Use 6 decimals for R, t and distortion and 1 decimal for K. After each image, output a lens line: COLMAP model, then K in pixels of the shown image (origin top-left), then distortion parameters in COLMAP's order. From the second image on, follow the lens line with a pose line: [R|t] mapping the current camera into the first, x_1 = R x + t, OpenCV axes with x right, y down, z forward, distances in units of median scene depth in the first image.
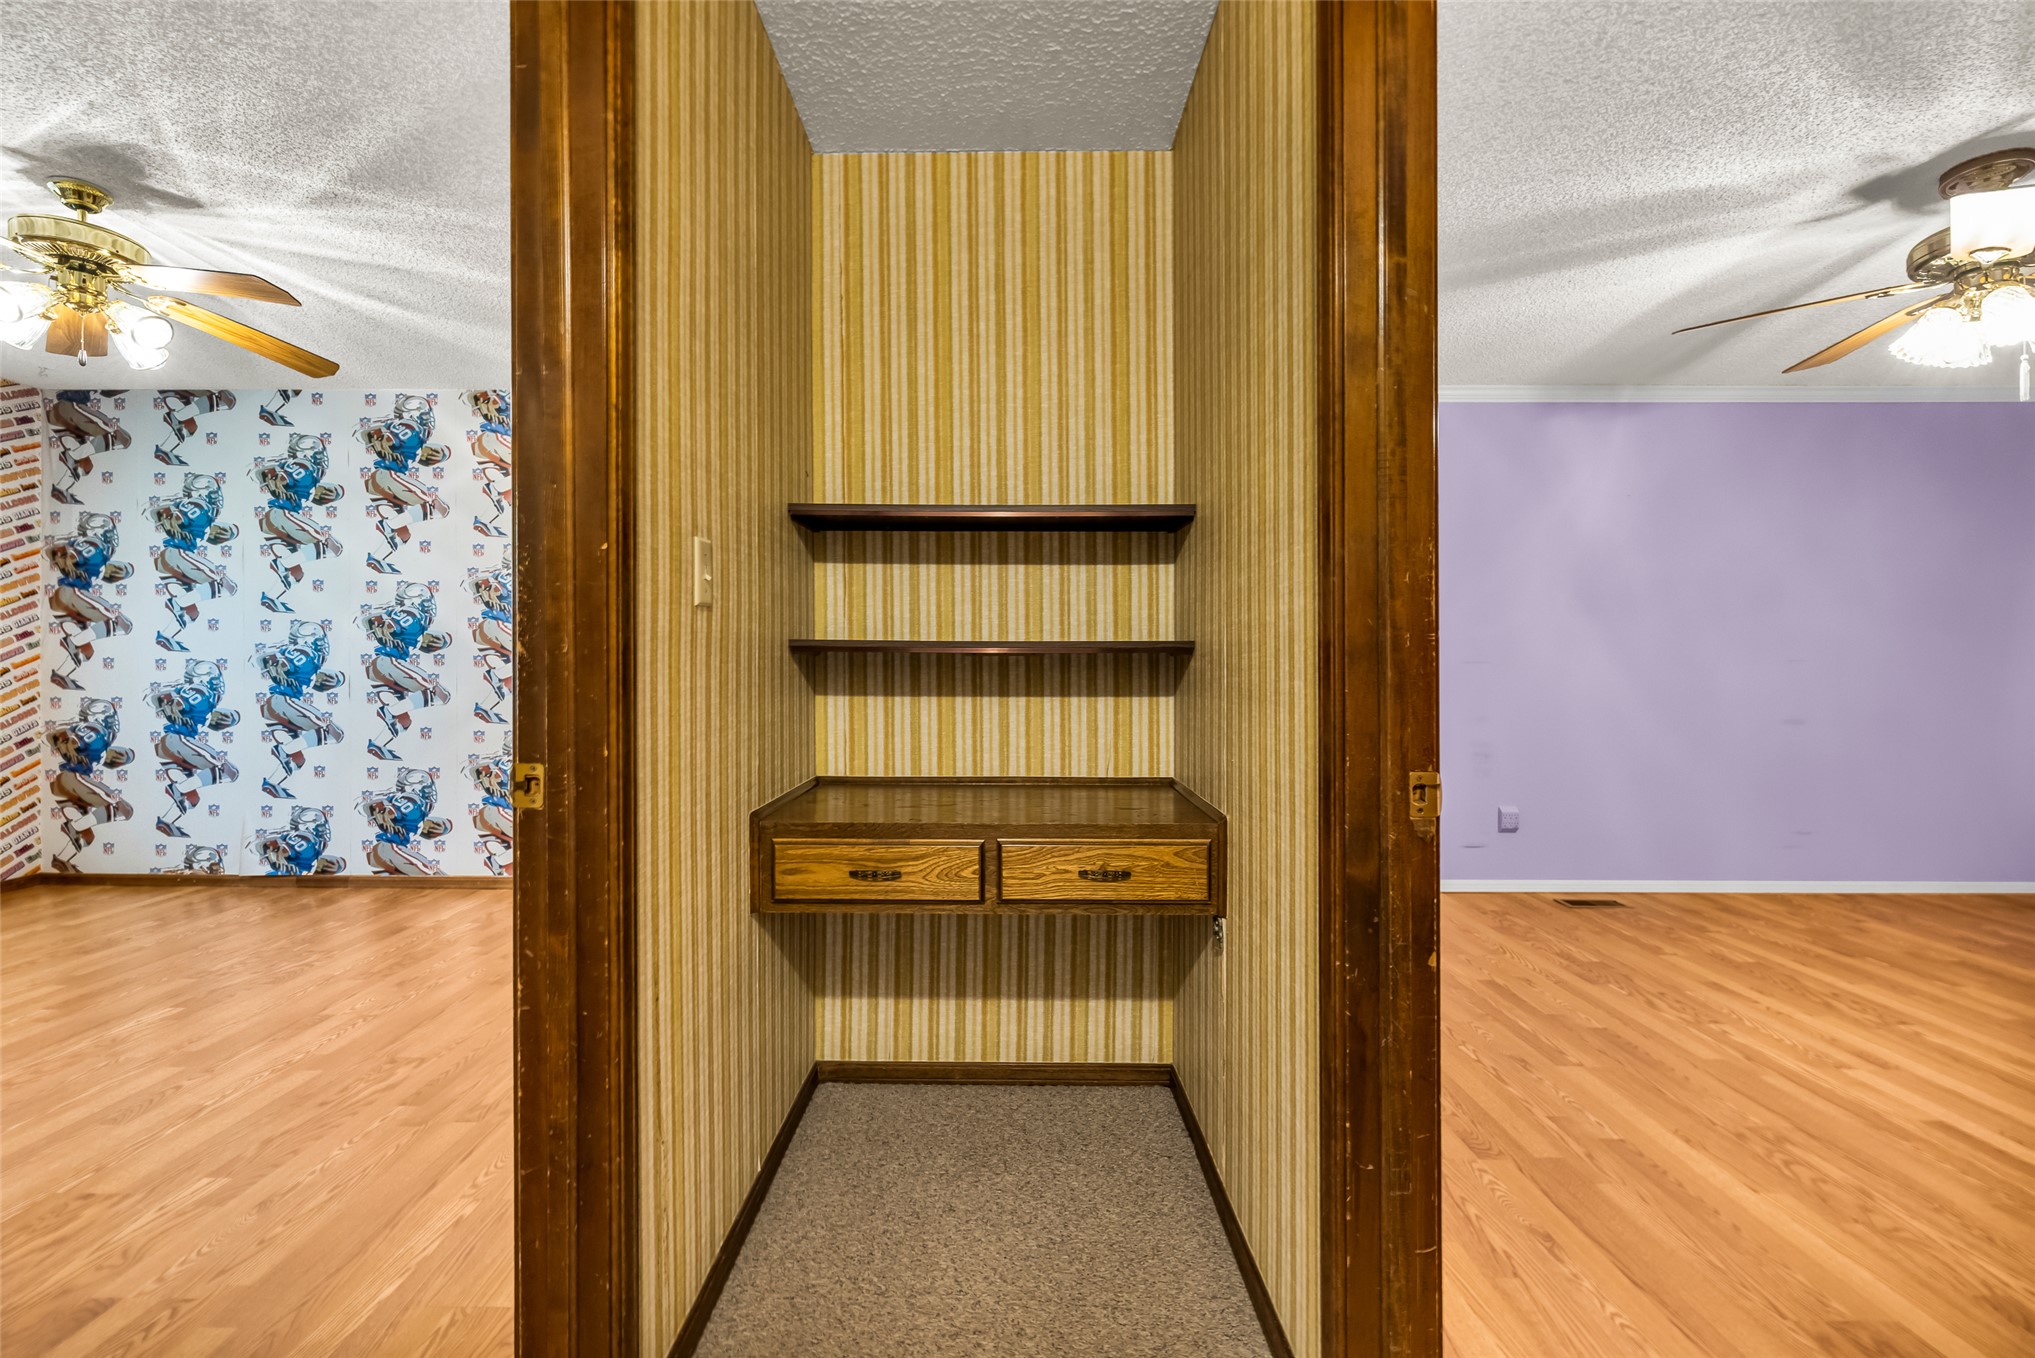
lens RADIAL K [[855.2, 0, 1003.9], [0, 855.2, 668.8], [0, 0, 1]] dist [-0.003761, -0.000089]
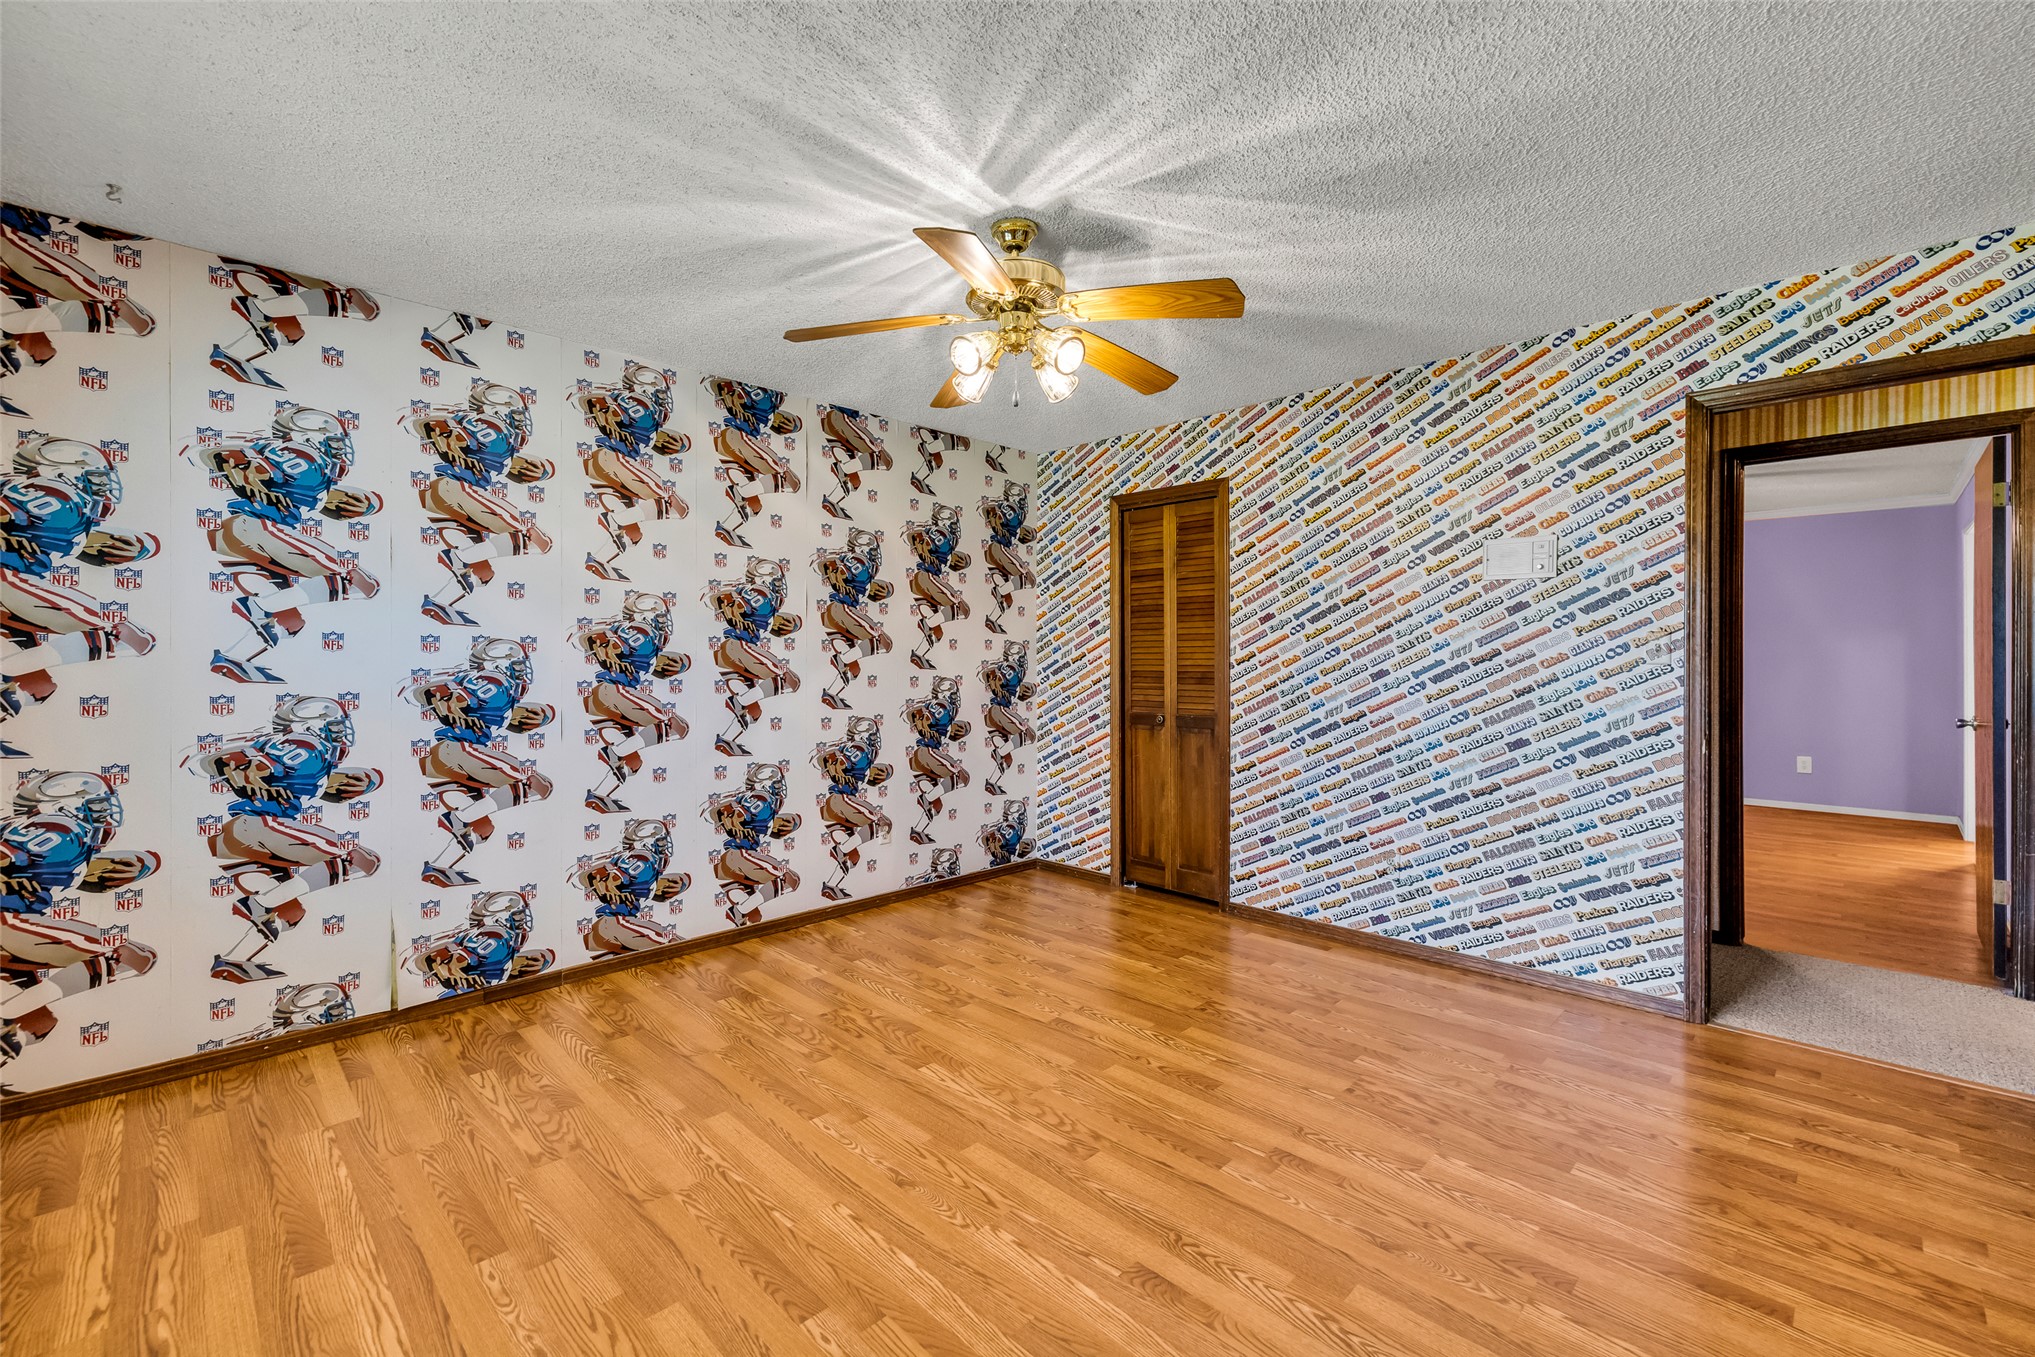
lens RADIAL K [[855.4, 0, 1009.3], [0, 855.4, 660.9], [0, 0, 1]] dist [-0.002919, 0.000054]
pose [[0.706255, -0.003670, 0.707948, -1.028041], [0.004865, 0.999988, 0.000330, -0.034267], [-0.707941, 0.003211, 0.706264, 0.169712]]
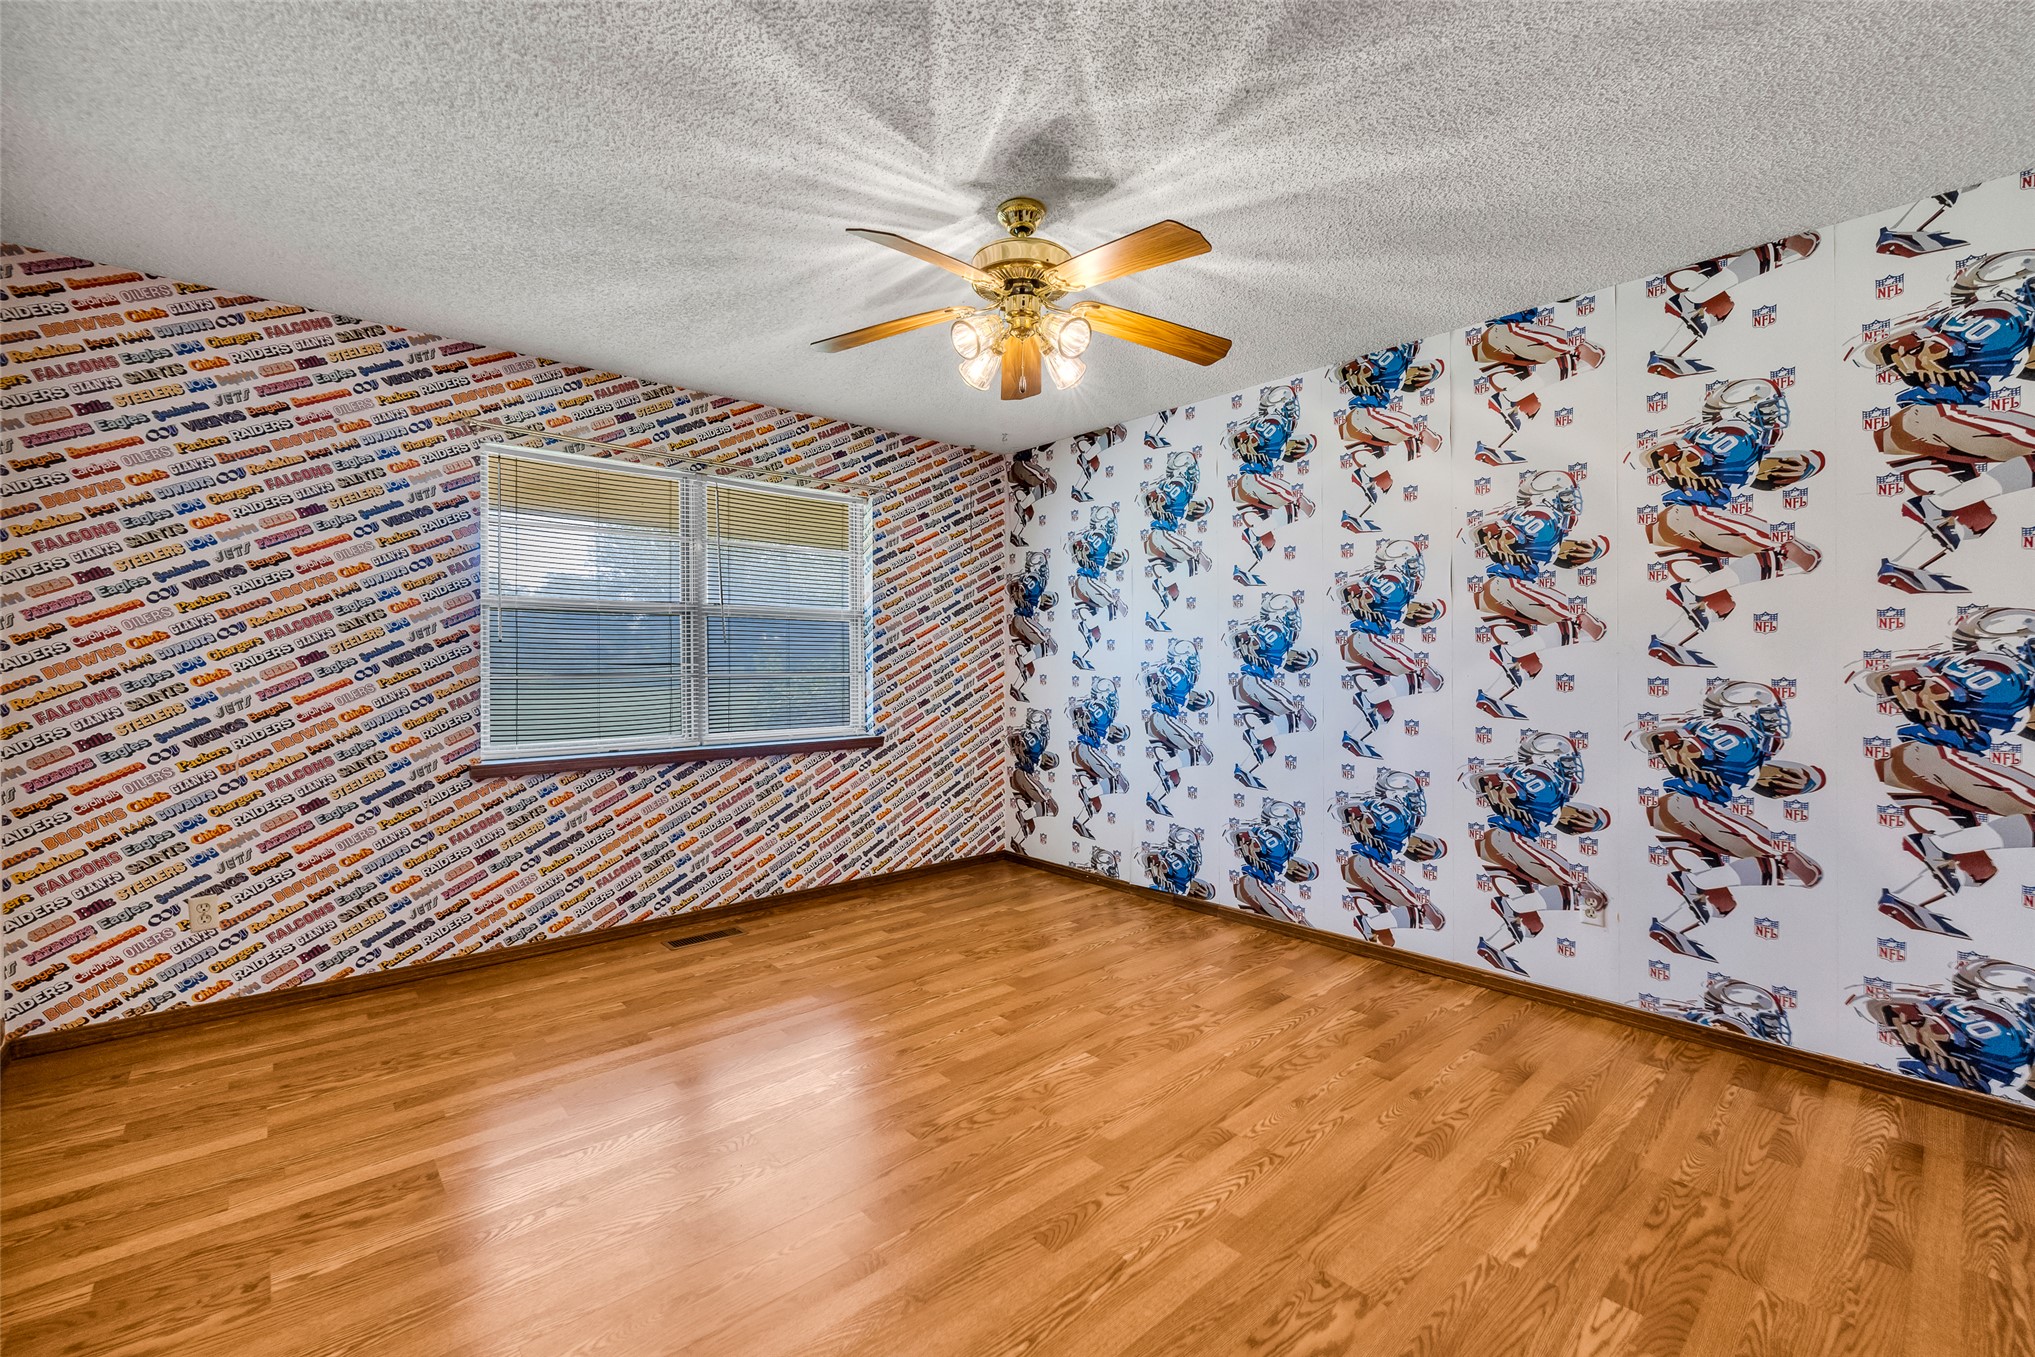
lens RADIAL K [[855.2, 0, 1022.8], [0, 855.2, 664.2], [0, 0, 1]] dist [-0.003761, -0.000089]
pose [[0.670792, -0.002387, -0.741642, -0.203846], [0.000606, 0.999996, -0.002671, -0.024552], [0.741645, 0.001342, 0.670791, 0.195738]]
